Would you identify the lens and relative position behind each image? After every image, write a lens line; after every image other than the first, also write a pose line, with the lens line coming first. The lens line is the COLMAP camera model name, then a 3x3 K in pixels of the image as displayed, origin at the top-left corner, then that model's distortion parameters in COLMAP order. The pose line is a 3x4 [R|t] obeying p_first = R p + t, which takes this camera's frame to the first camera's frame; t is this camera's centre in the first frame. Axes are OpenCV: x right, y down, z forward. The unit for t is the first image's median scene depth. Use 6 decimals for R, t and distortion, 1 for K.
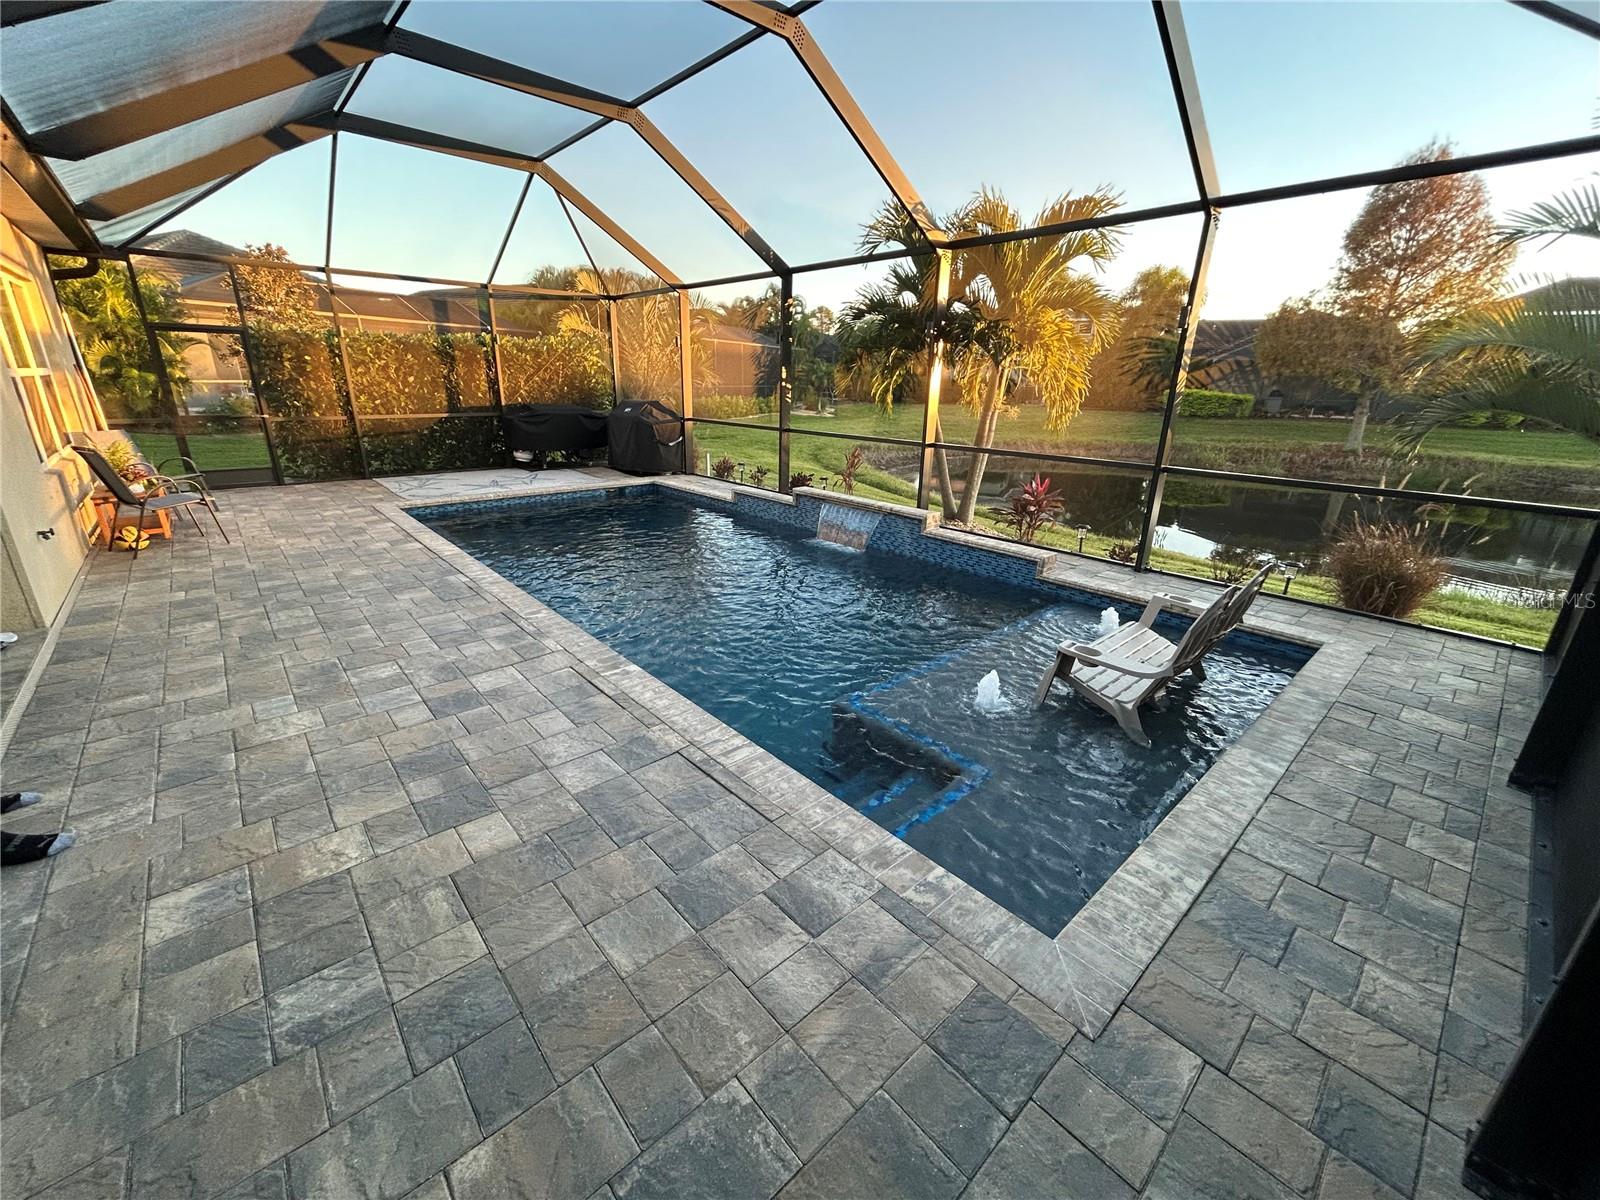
lens RADIAL K [[648.1, 0, 798.2], [0, 648.1, 597.5], [0, 0, 1]] dist [-0.003376, 0.001612]
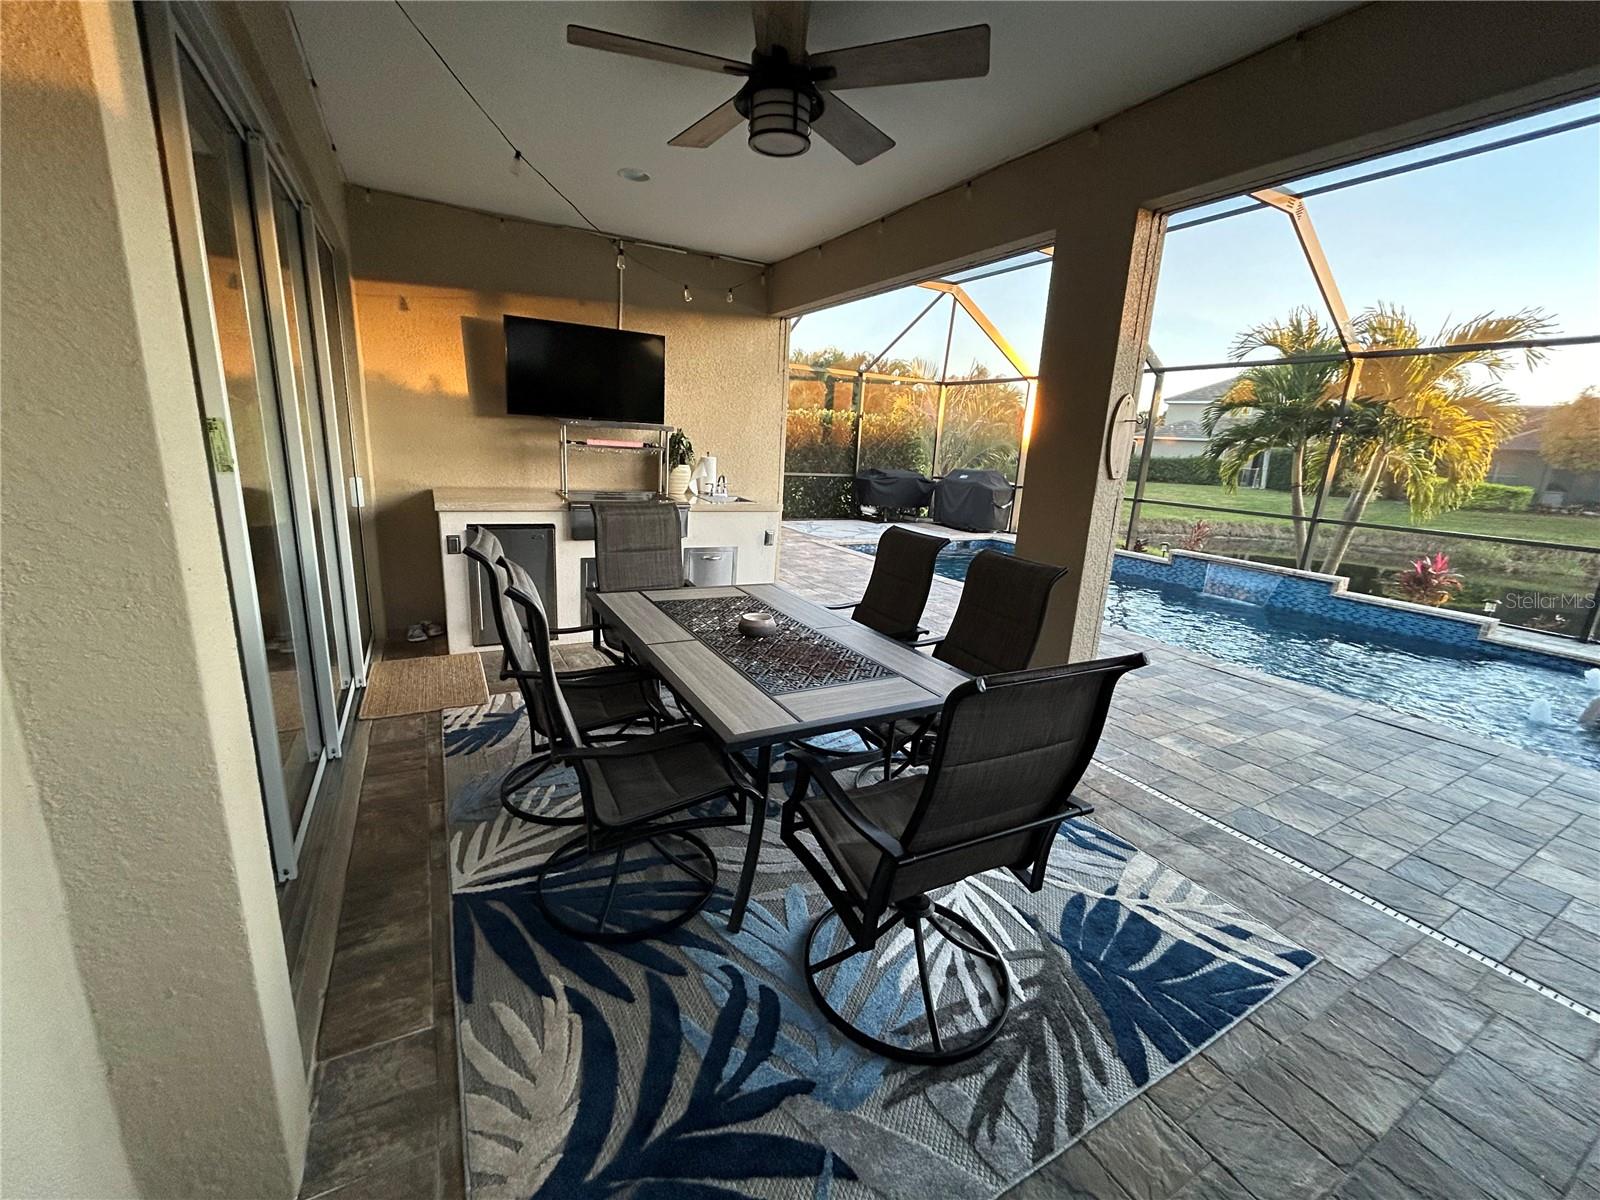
lens RADIAL K [[648.1, 0, 795.3], [0, 648.1, 598.0], [0, 0, 1]] dist [-0.003376, 0.001612]
pose [[0.975926, 0.082463, -0.201913, -0.445964], [-0.101516, 0.991120, -0.085885, 0.090189], [0.193038, 0.104315, 0.975630, -0.271005]]
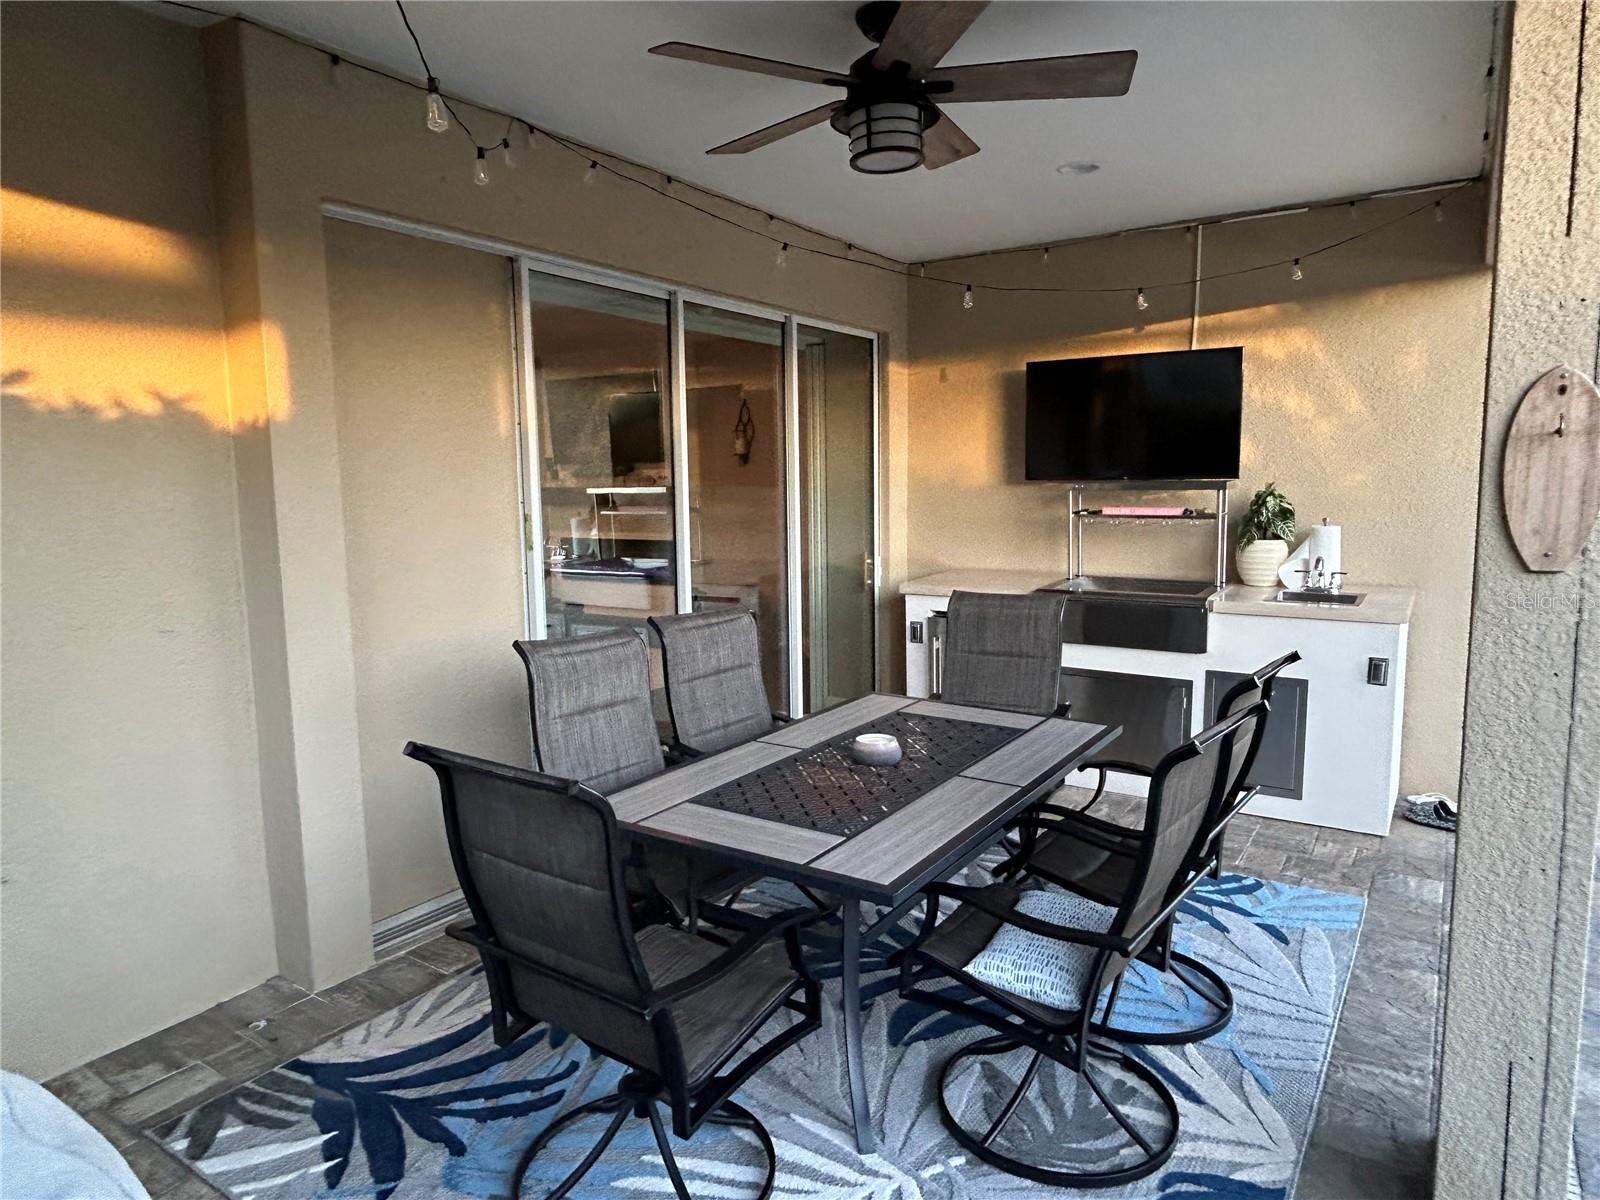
lens RADIAL K [[1008.3, 0, 794.8], [0, 1008.3, 597.4], [0, 0, 1]] dist [-0.009488, -0.005031]
pose [[0.250322, 0.086164, -0.964321, -0.141574], [-0.288441, 0.957438, 0.010674, 0.019715], [0.924197, 0.275477, 0.264521, -0.082797]]
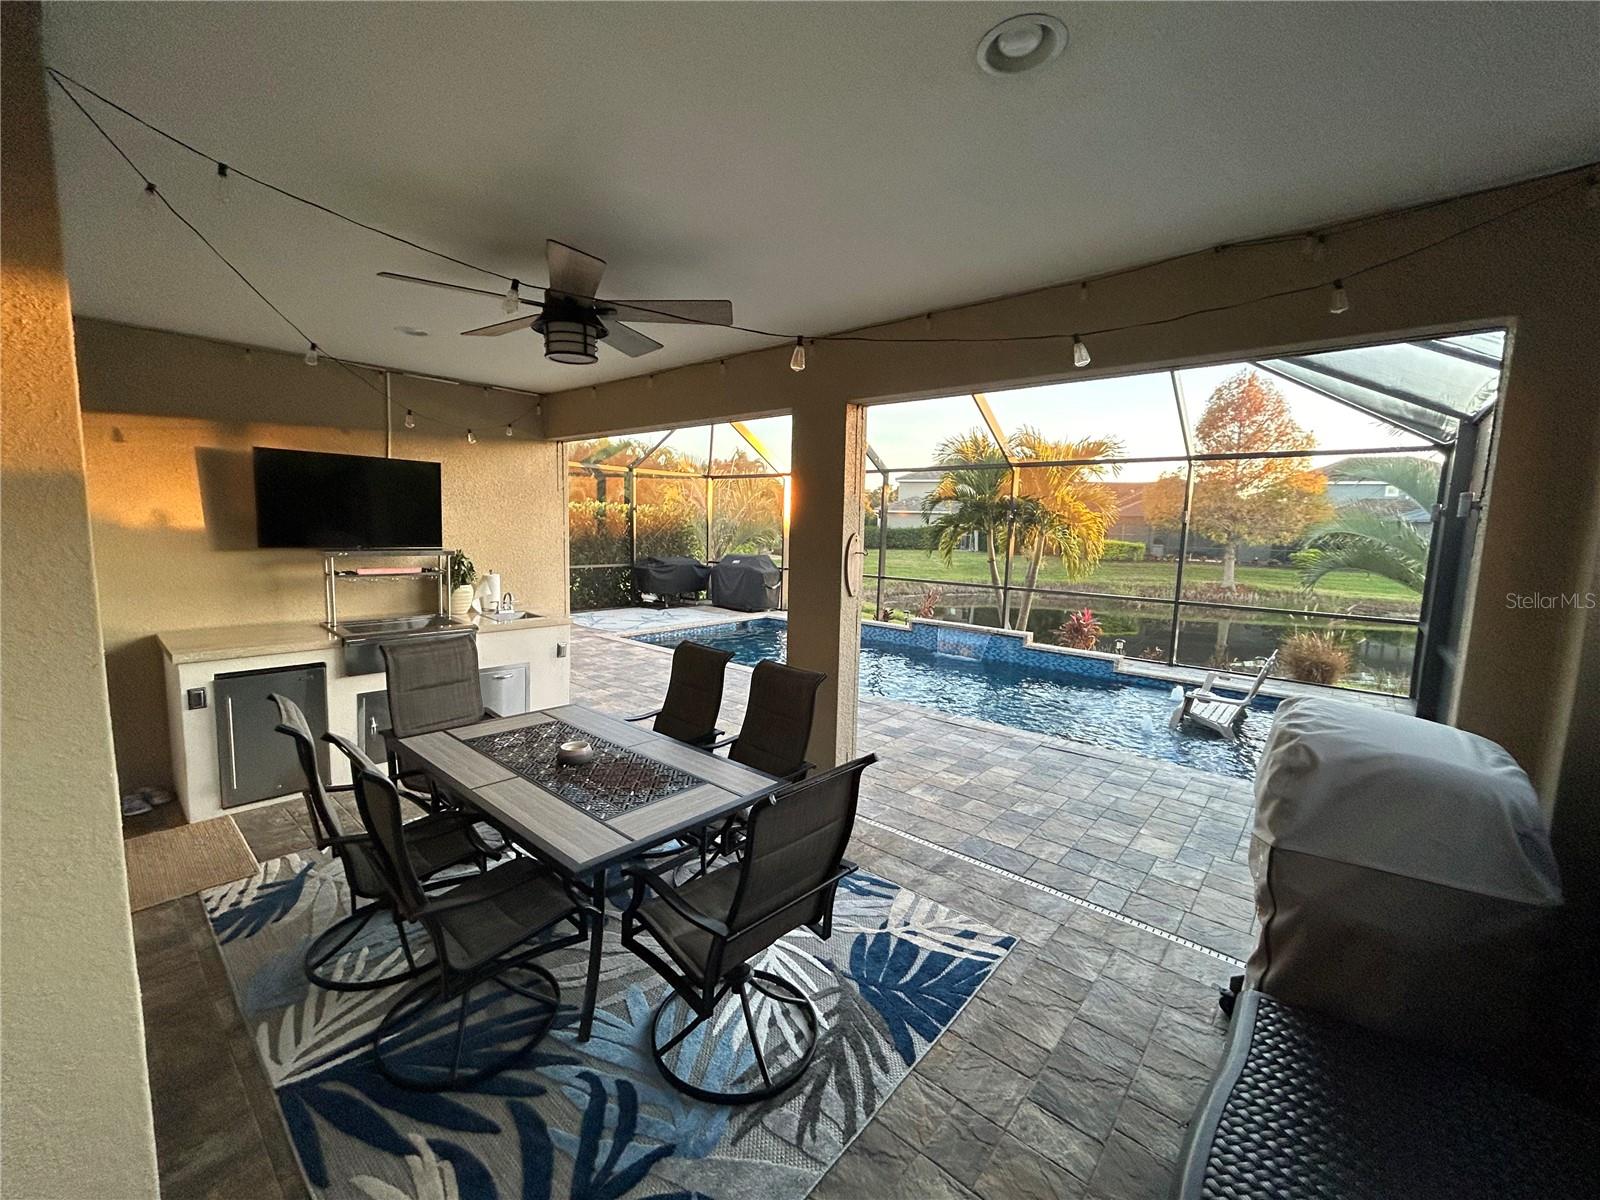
lens RADIAL K [[648.1, 0, 798.0], [0, 648.1, 597.0], [0, 0, 1]] dist [-0.003376, 0.001612]
pose [[0.991259, -0.007604, 0.131713, -0.453062], [0.034996, 0.977730, -0.206928, 0.069645], [-0.127206, 0.209729, 0.969449, -0.349867]]
